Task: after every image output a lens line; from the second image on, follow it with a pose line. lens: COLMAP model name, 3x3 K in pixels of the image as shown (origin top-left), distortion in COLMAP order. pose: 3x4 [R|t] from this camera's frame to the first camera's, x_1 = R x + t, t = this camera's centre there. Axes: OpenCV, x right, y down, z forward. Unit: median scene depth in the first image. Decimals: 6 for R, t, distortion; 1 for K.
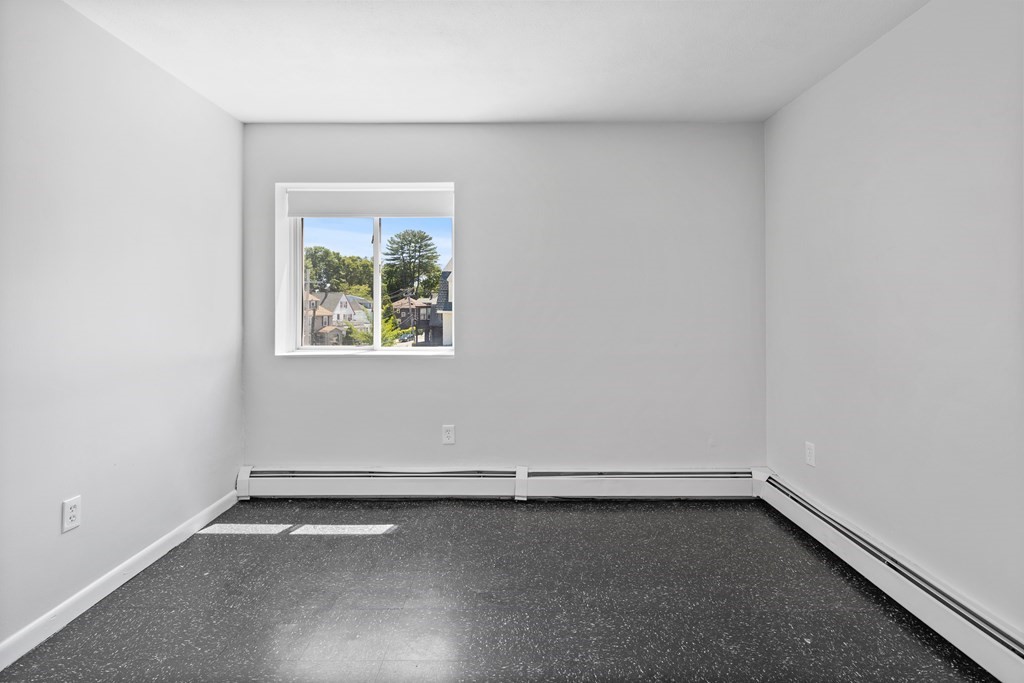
lens RADIAL K [[489.1, 0, 508.9], [0, 489.1, 301.8], [0, 0, 1]] dist [0.000685, -0.005971]
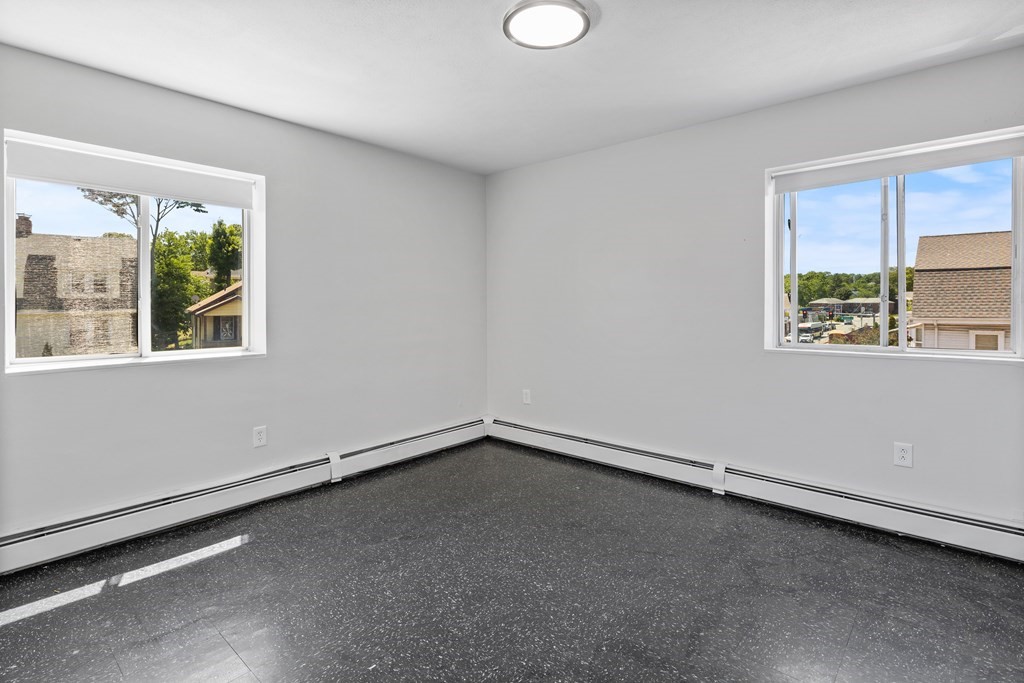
lens RADIAL K [[489.1, 0, 508.9], [0, 489.1, 301.8], [0, 0, 1]] dist [0.000685, -0.005971]
pose [[0.663539, 0.003350, 0.748134, -0.563021], [-0.005515, 0.999985, 0.000413, 0.002606], [-0.748121, -0.004400, 0.663548, -0.007764]]
